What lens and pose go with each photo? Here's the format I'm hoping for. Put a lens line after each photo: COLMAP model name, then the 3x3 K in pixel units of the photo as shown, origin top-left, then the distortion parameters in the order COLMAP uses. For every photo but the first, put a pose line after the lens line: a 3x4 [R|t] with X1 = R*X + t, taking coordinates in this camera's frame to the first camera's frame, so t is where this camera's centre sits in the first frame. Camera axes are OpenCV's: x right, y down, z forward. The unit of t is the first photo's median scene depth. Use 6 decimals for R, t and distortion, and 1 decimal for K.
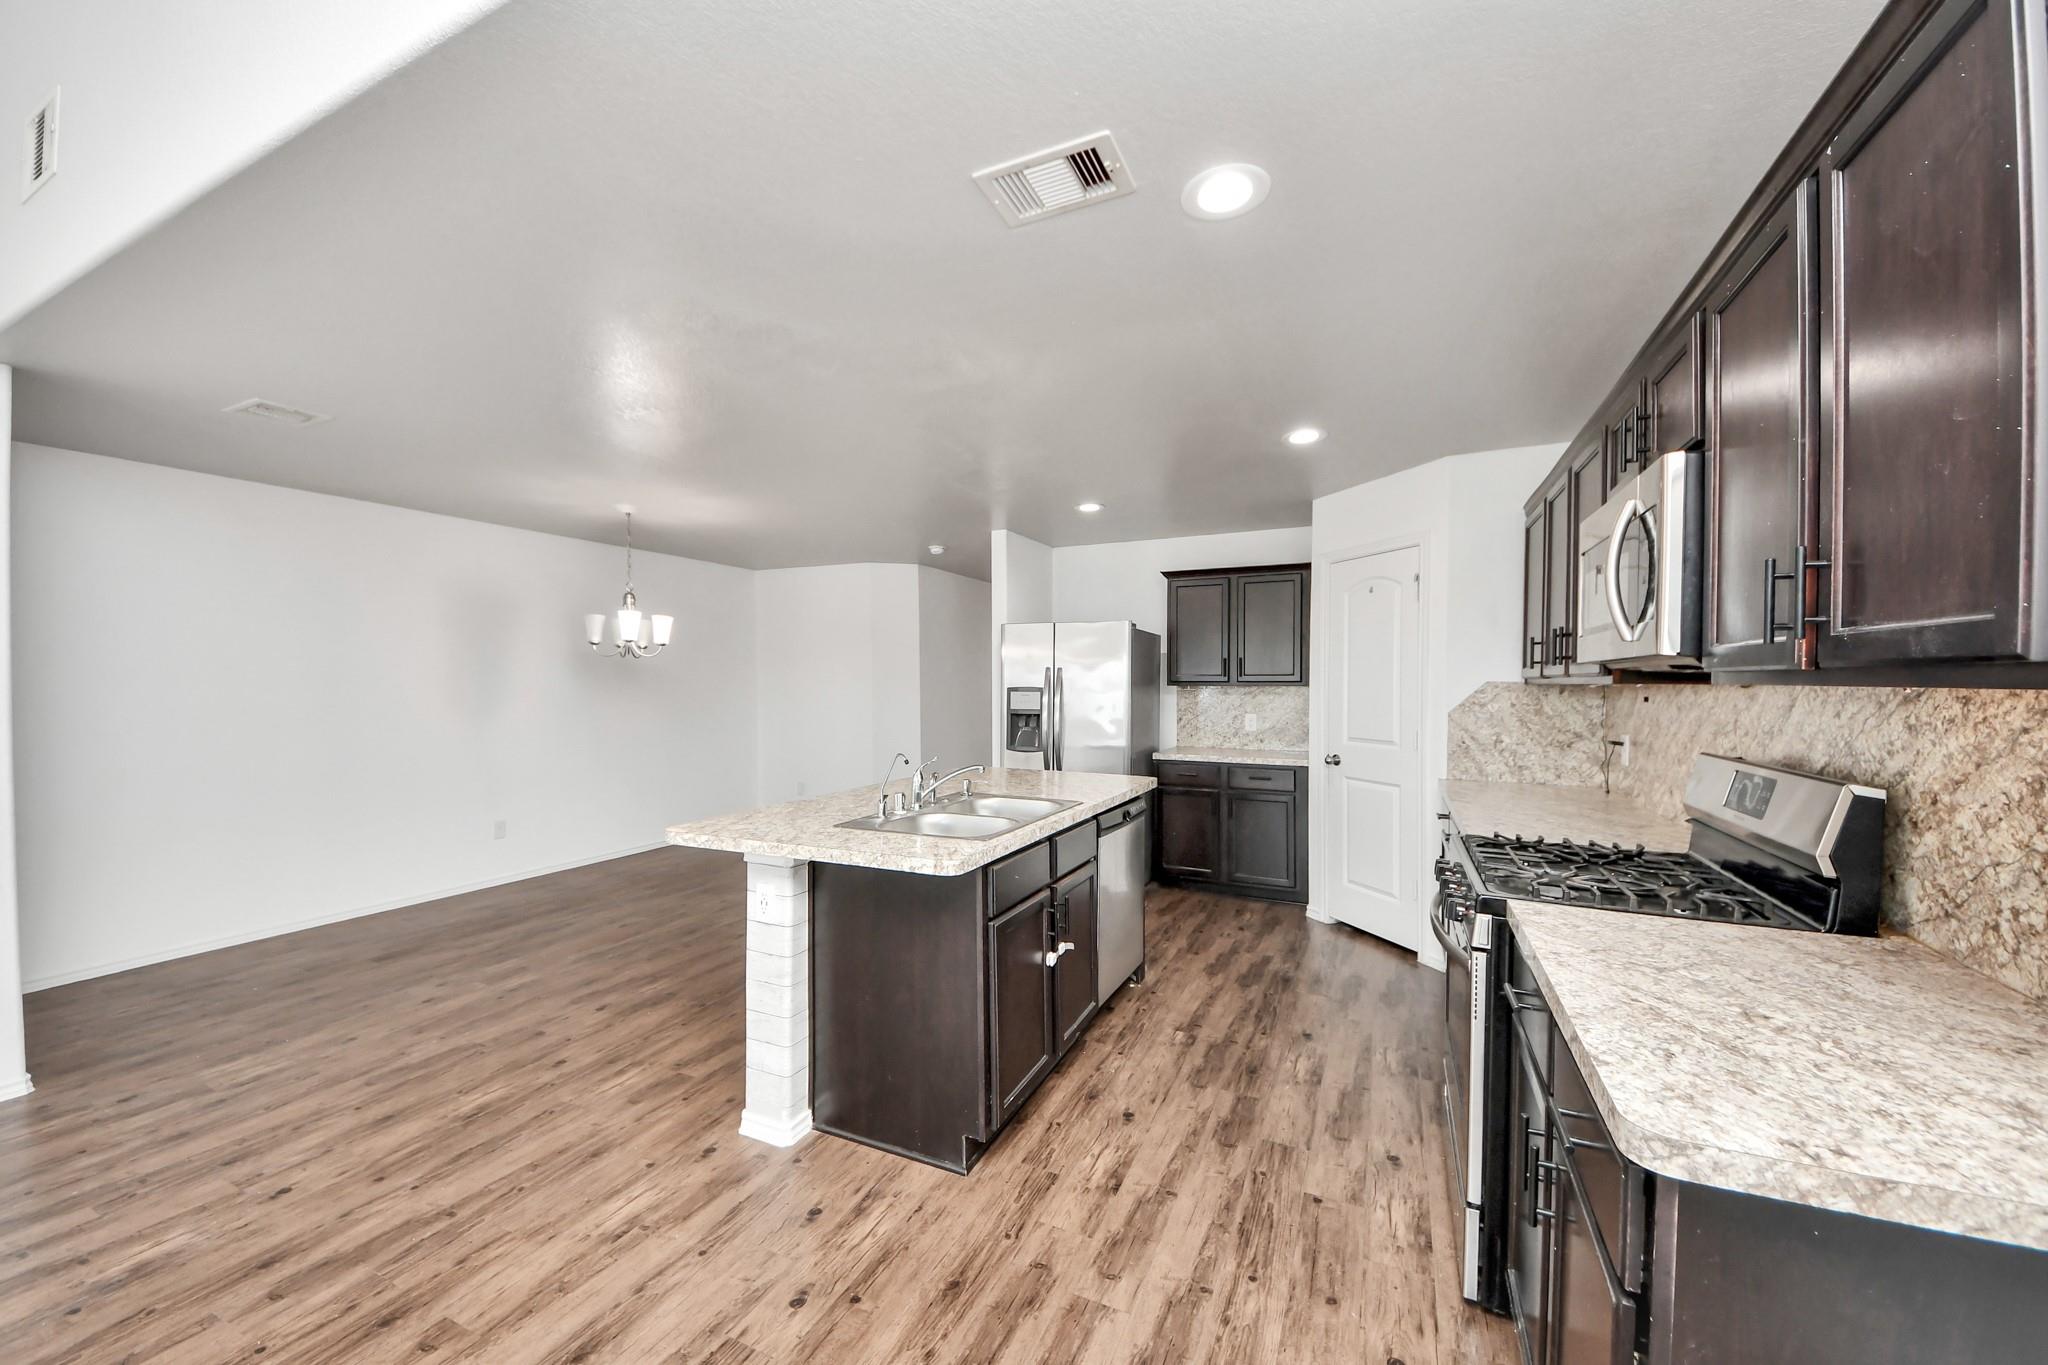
lens RADIAL K [[779.7, 0, 1010.5], [0, 779.7, 693.5], [0, 0, 1]] dist [0.014467, -0.017110]
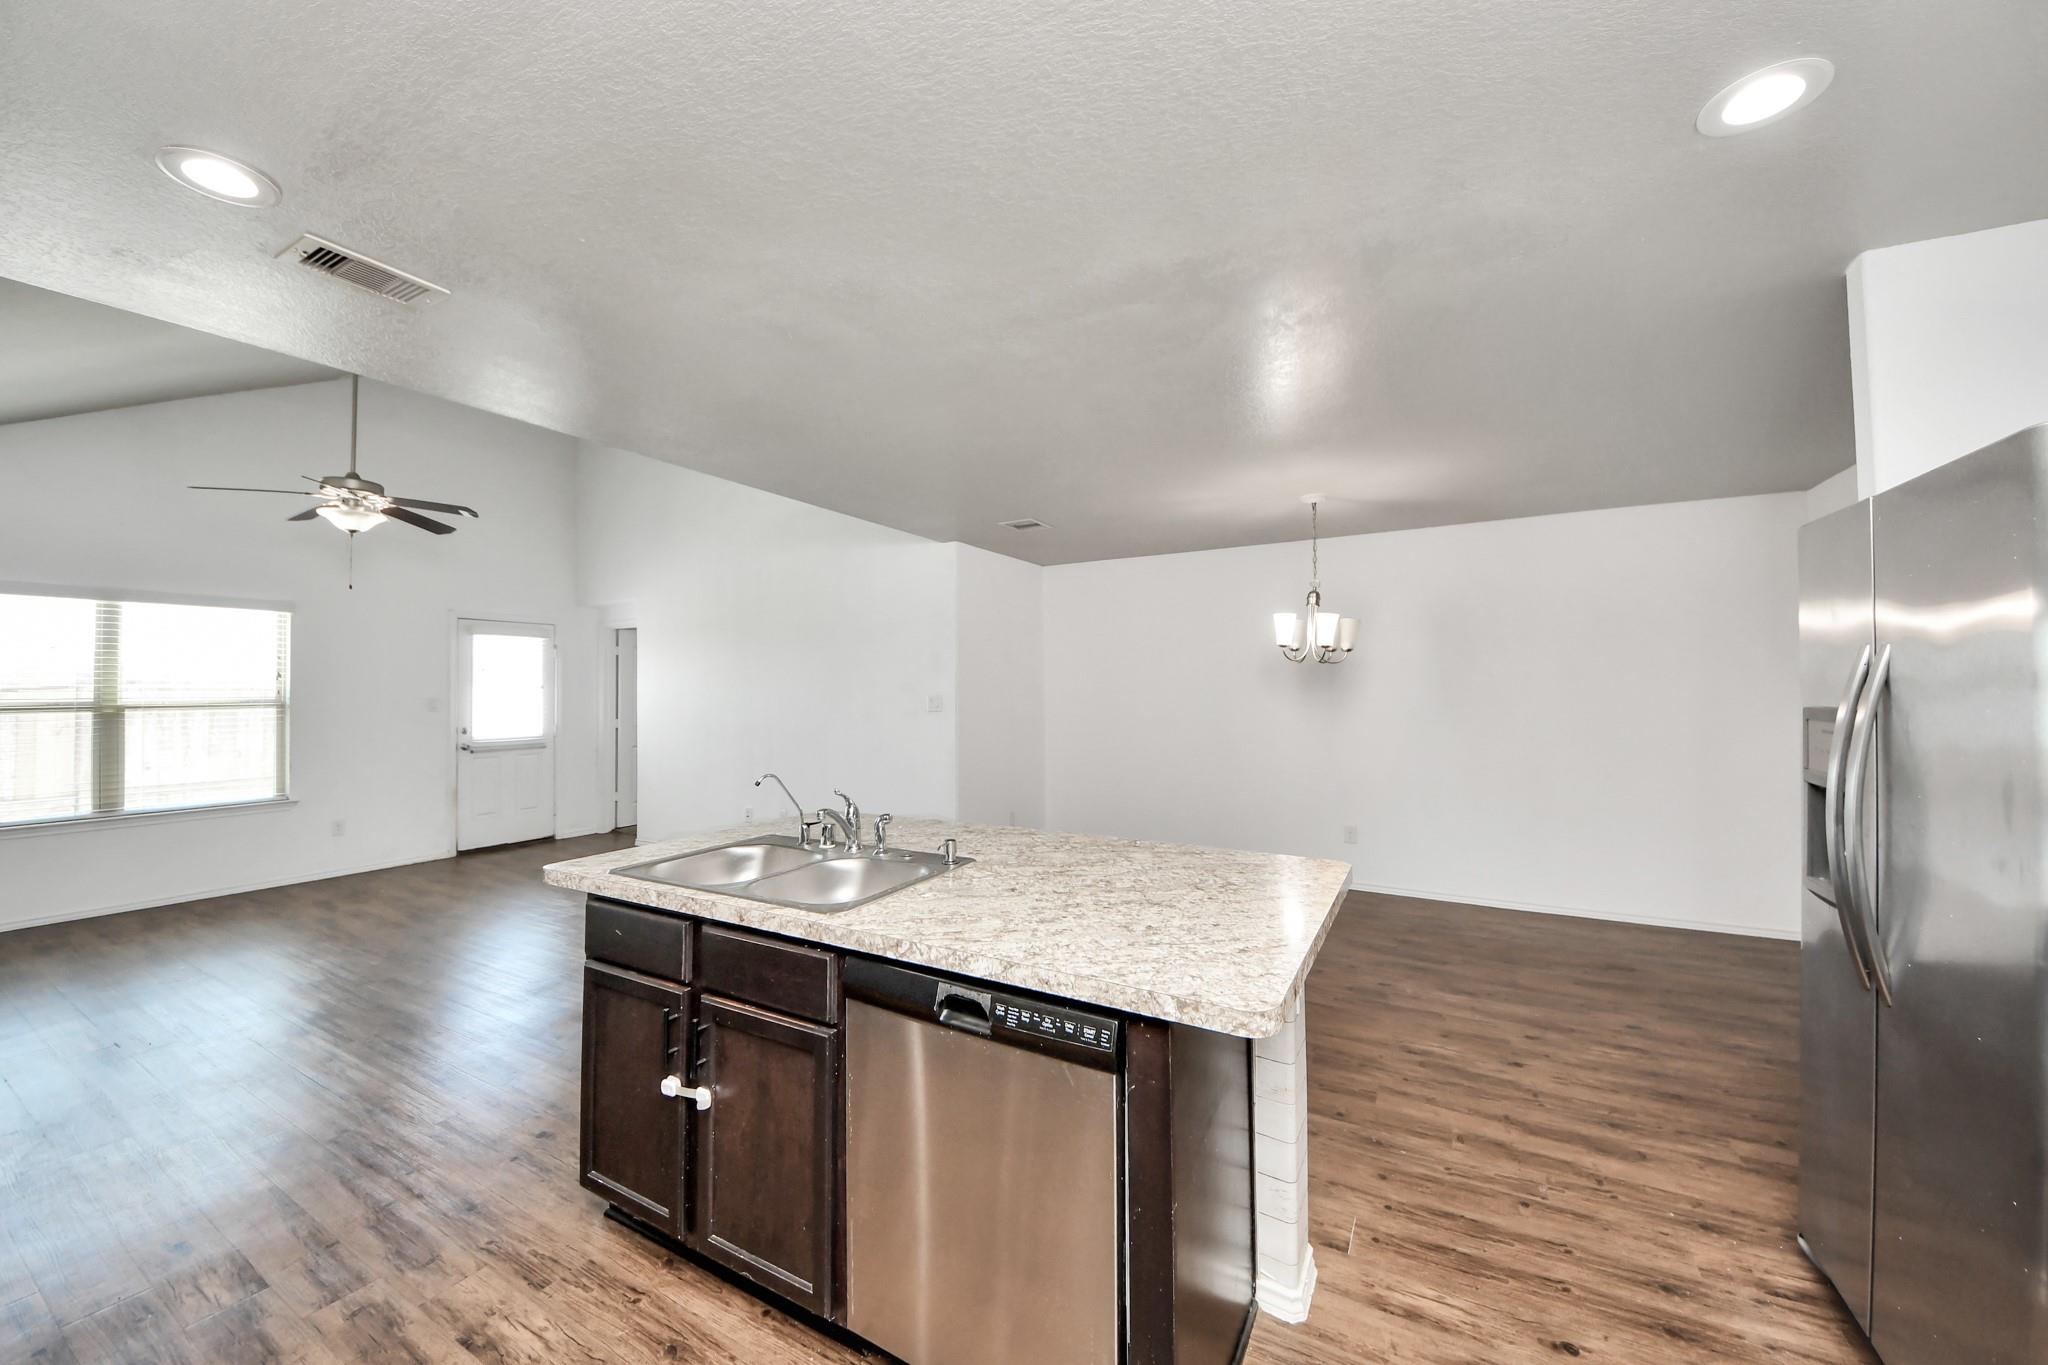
lens RADIAL K [[748.6, 0, 1024.0], [0, 748.6, 682.5], [0, 0, 1]] dist [0.021549, -0.015042]
pose [[-0.071593, -0.008622, -0.997397, 0.520453], [-0.002602, 0.999961, -0.008457, -0.022267], [0.997431, 0.001990, -0.071612, 0.976796]]
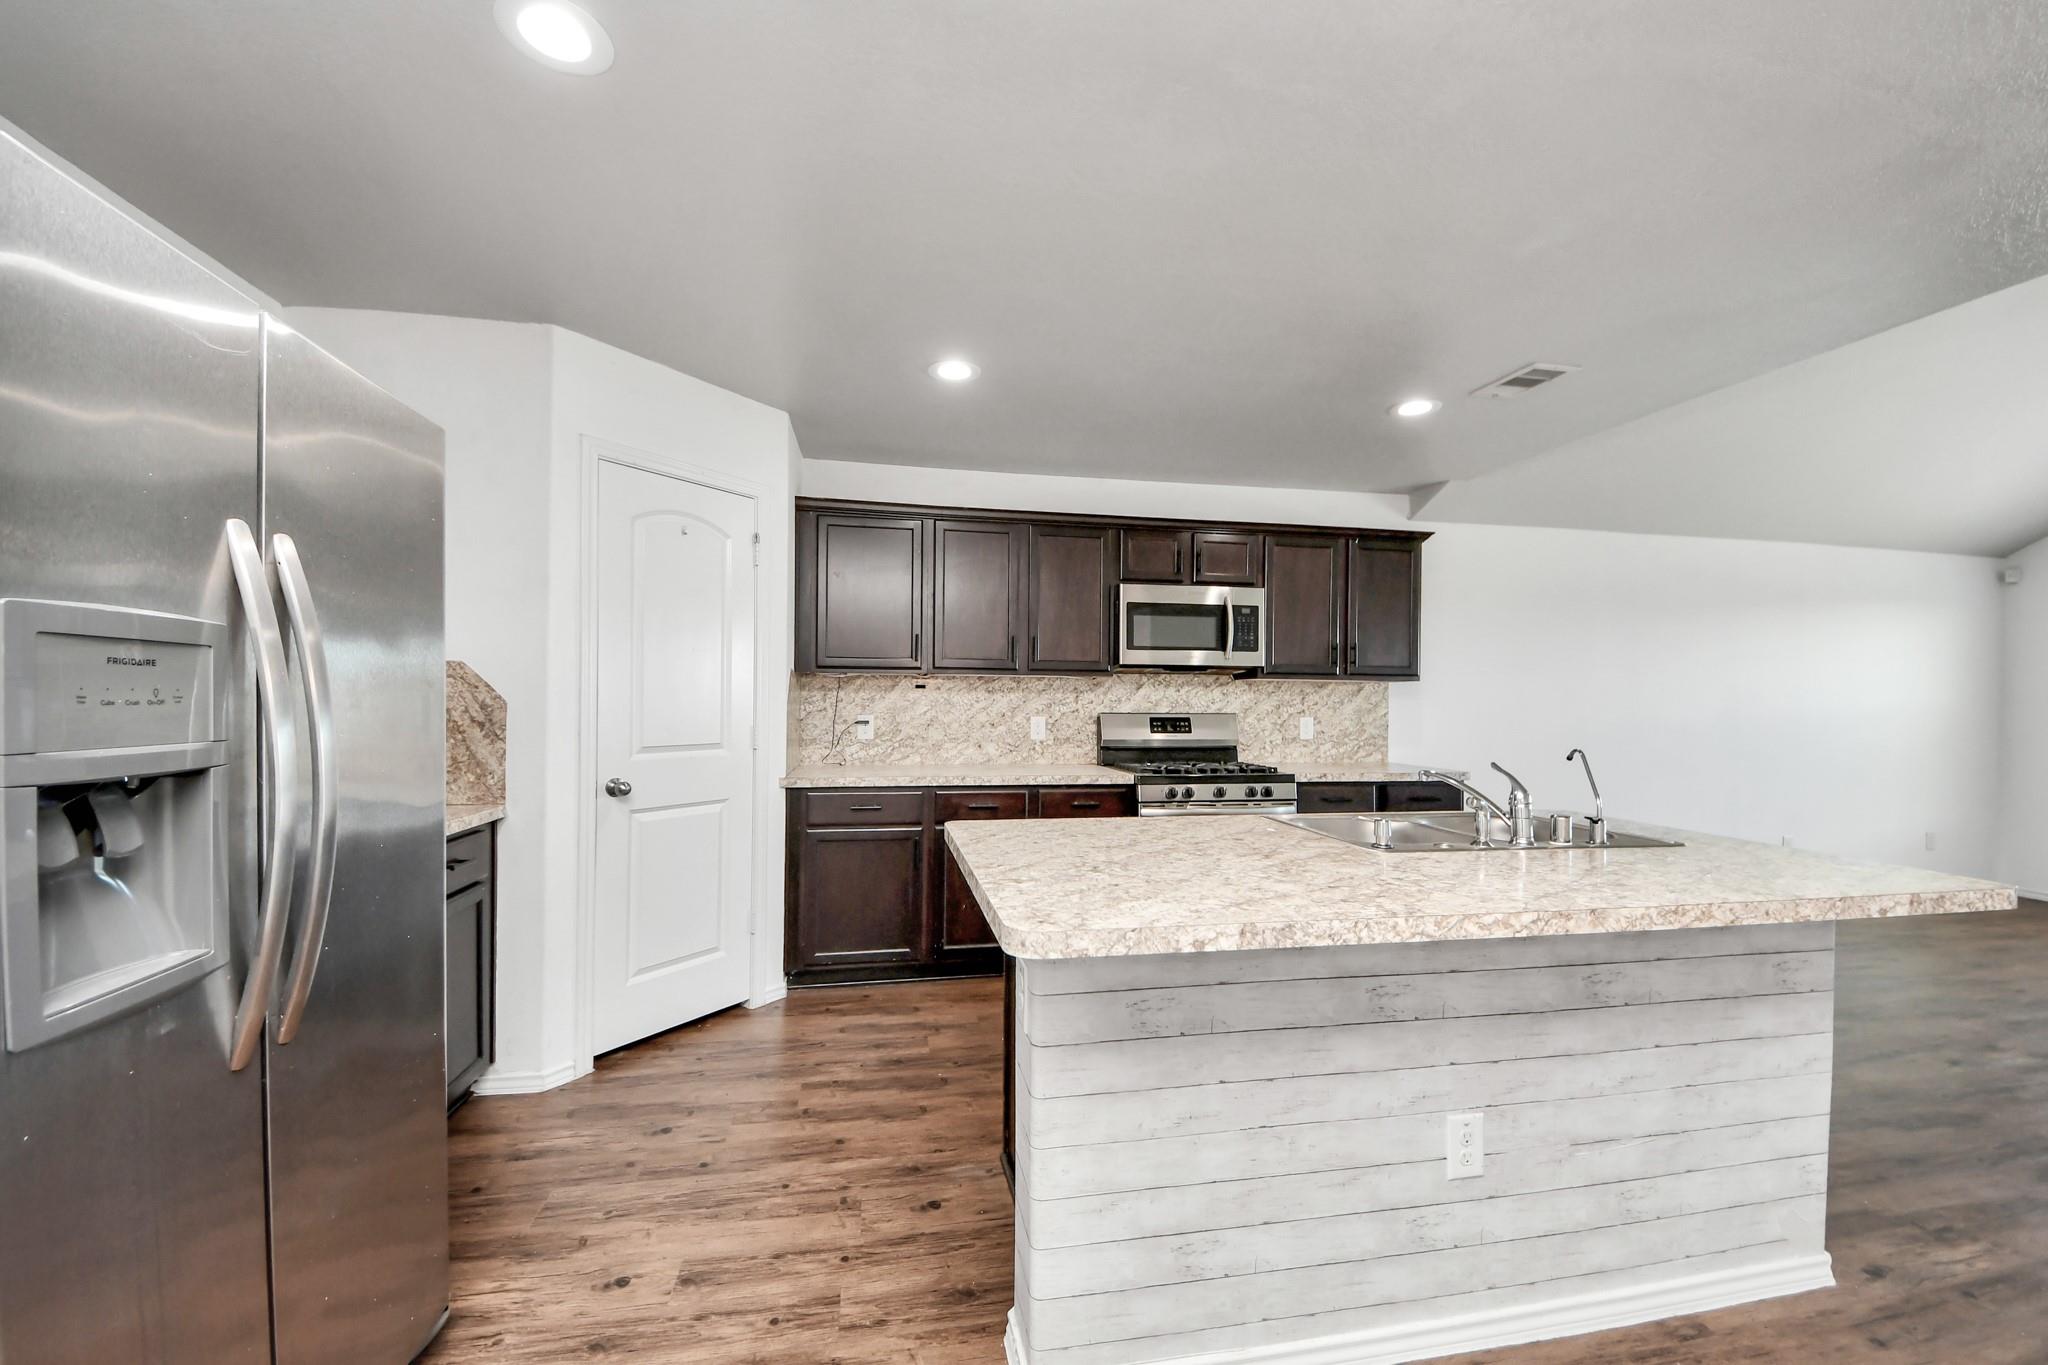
lens RADIAL K [[779.7, 0, 1010.5], [0, 779.7, 693.5], [0, 0, 1]] dist [0.014467, -0.017110]
pose [[-0.594088, -0.004416, 0.804388, -0.314923], [0.000518, 0.999983, 0.005872, 0.009642], [-0.804400, 0.003905, -0.594075, 1.371674]]
